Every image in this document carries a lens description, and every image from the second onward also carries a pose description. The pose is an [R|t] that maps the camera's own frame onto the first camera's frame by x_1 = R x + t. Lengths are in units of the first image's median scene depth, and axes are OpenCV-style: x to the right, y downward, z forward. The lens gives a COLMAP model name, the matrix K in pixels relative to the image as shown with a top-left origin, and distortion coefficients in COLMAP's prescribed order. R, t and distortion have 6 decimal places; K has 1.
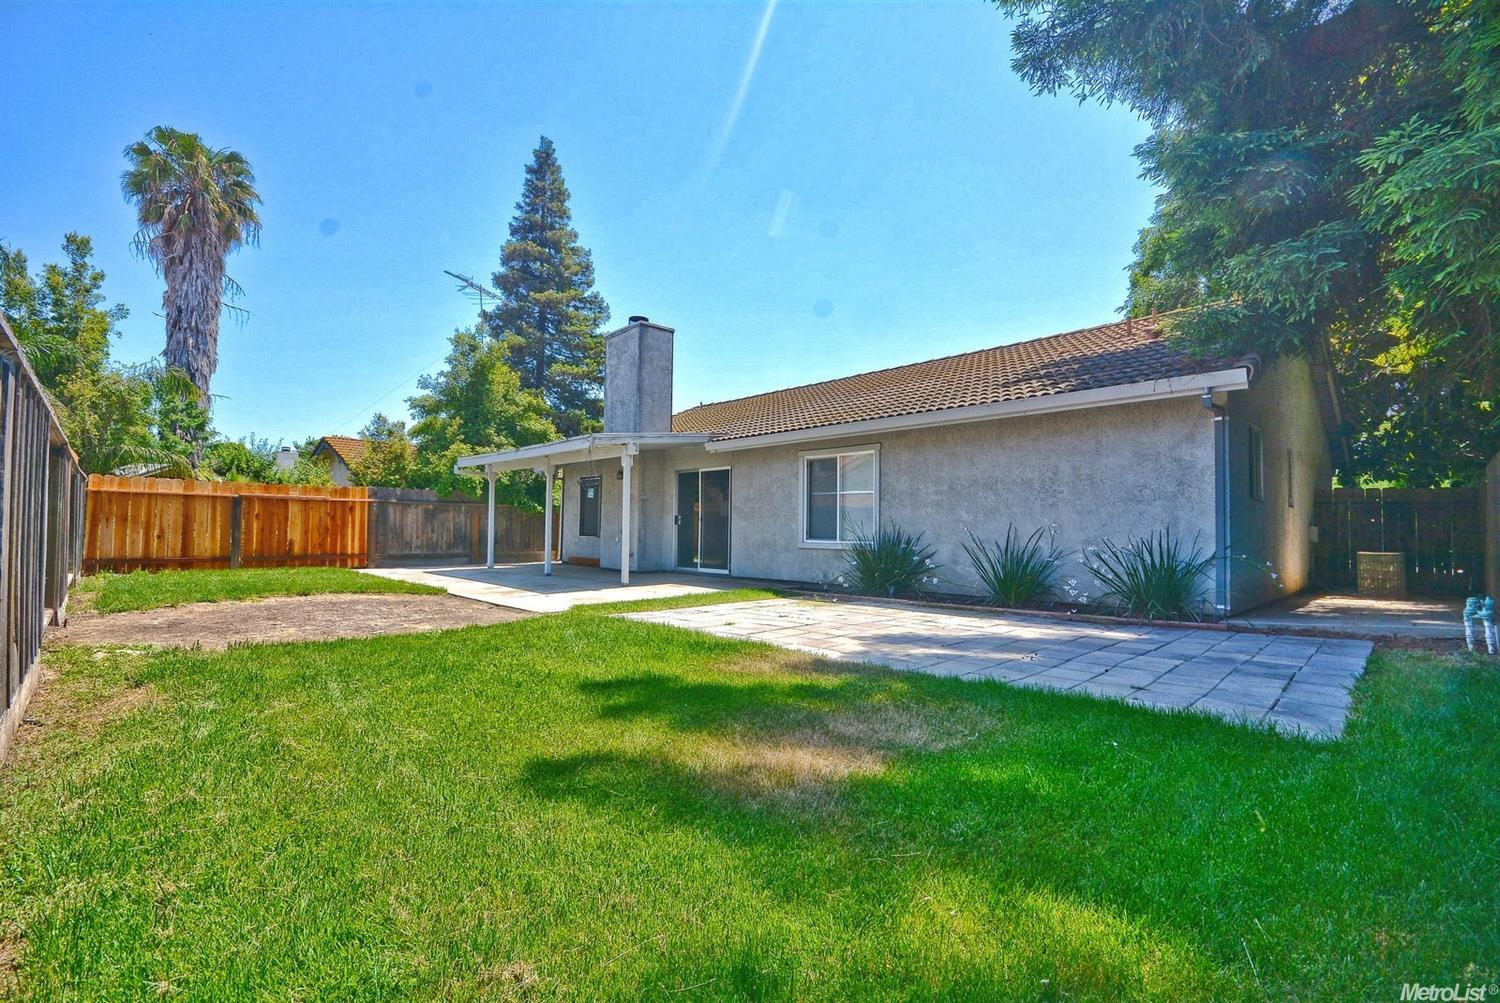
lens RADIAL K [[659.9, 0, 757.6], [0, 659.9, 510.1], [0, 0, 1]] dist [0.012677, -0.013597]
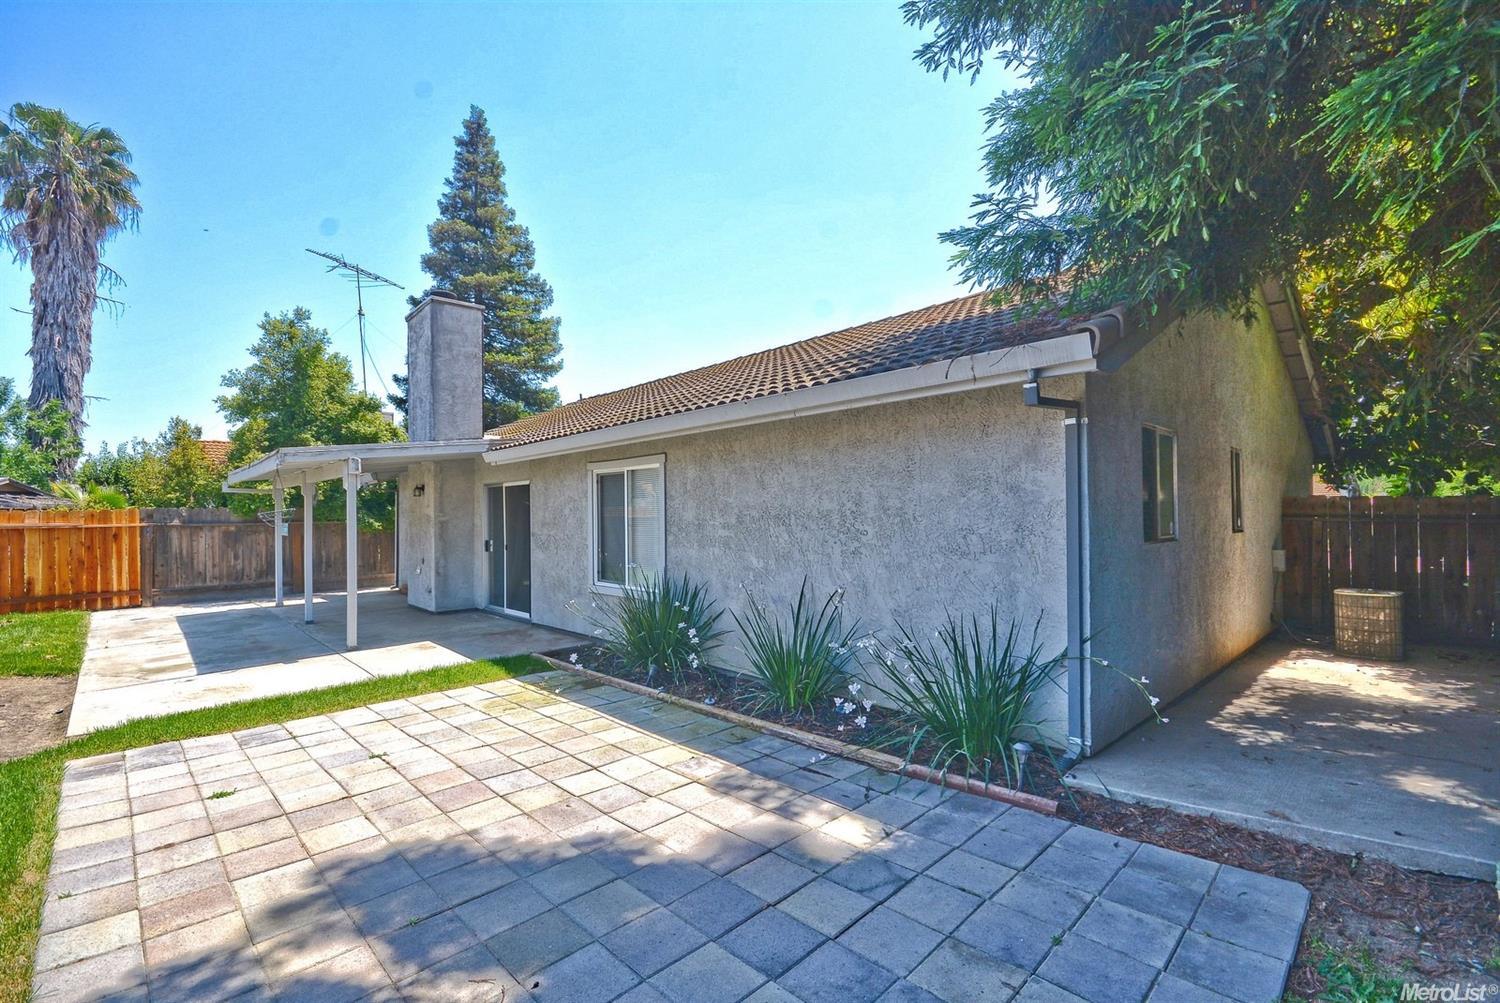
lens RADIAL K [[659.9, 0, 755.0], [0, 659.9, 511.7], [0, 0, 1]] dist [0.012677, -0.013597]
pose [[0.999706, -0.021632, -0.010960, 0.241182], [0.021909, 0.999427, 0.025814, -0.045531], [0.010395, -0.026047, 0.999607, 0.233290]]
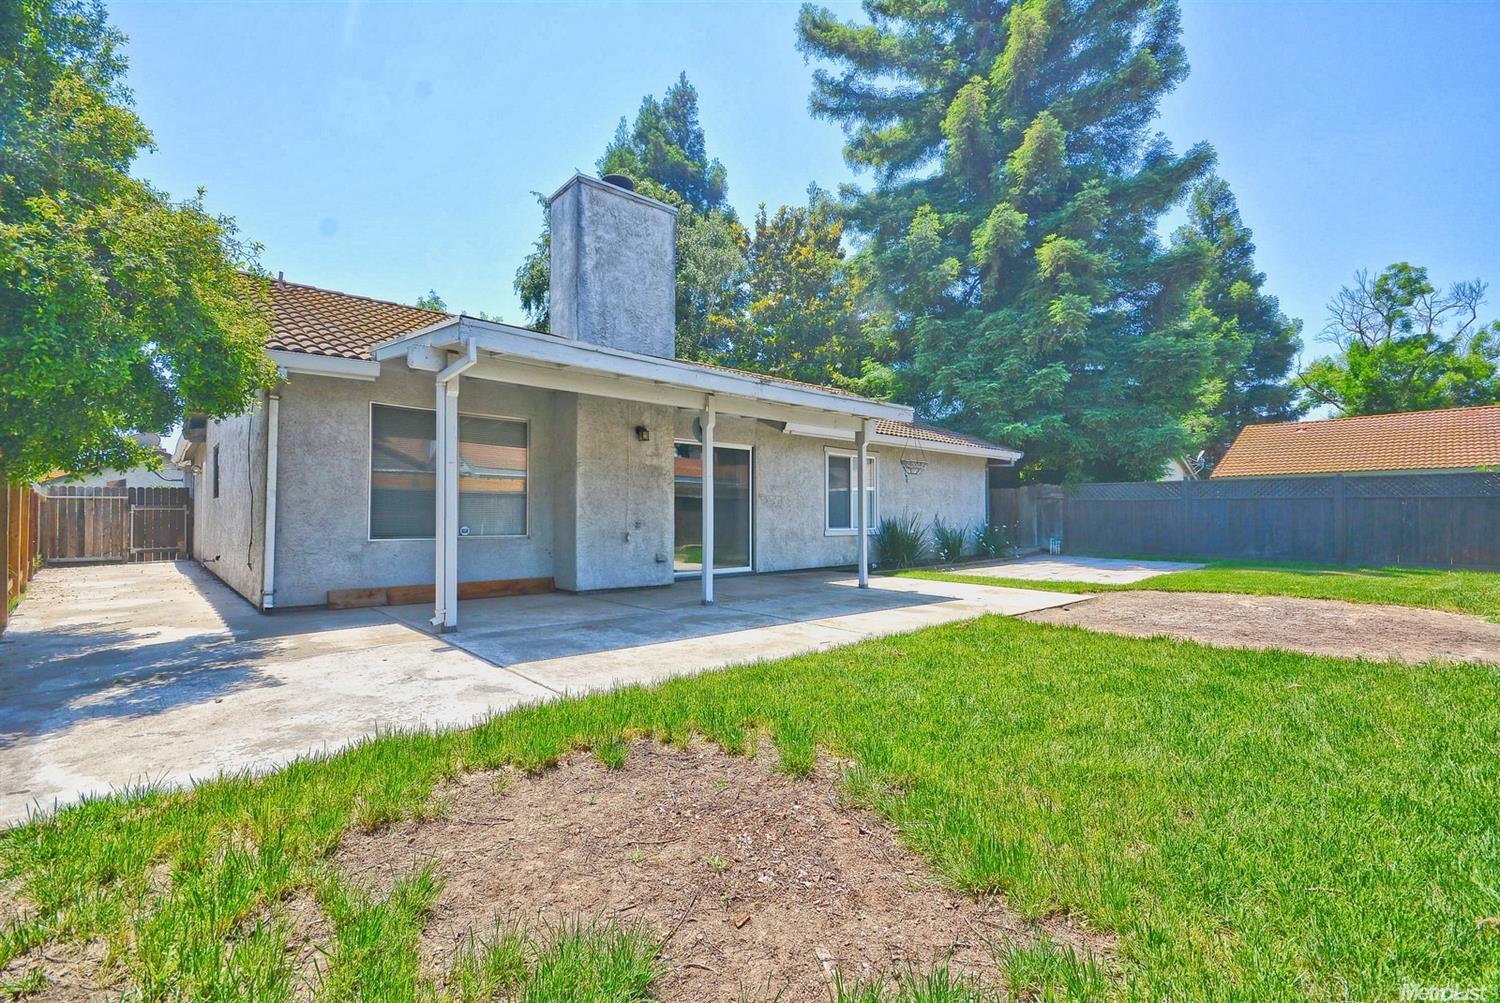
lens RADIAL K [[659.9, 0, 742.7], [0, 659.9, 506.4], [0, 0, 1]] dist [0.012677, -0.013597]
pose [[0.046020, 0.006776, 0.998918, -0.944177], [-0.031121, 0.999501, -0.005346, 0.017374], [-0.998456, -0.030841, 0.046208, 1.004268]]
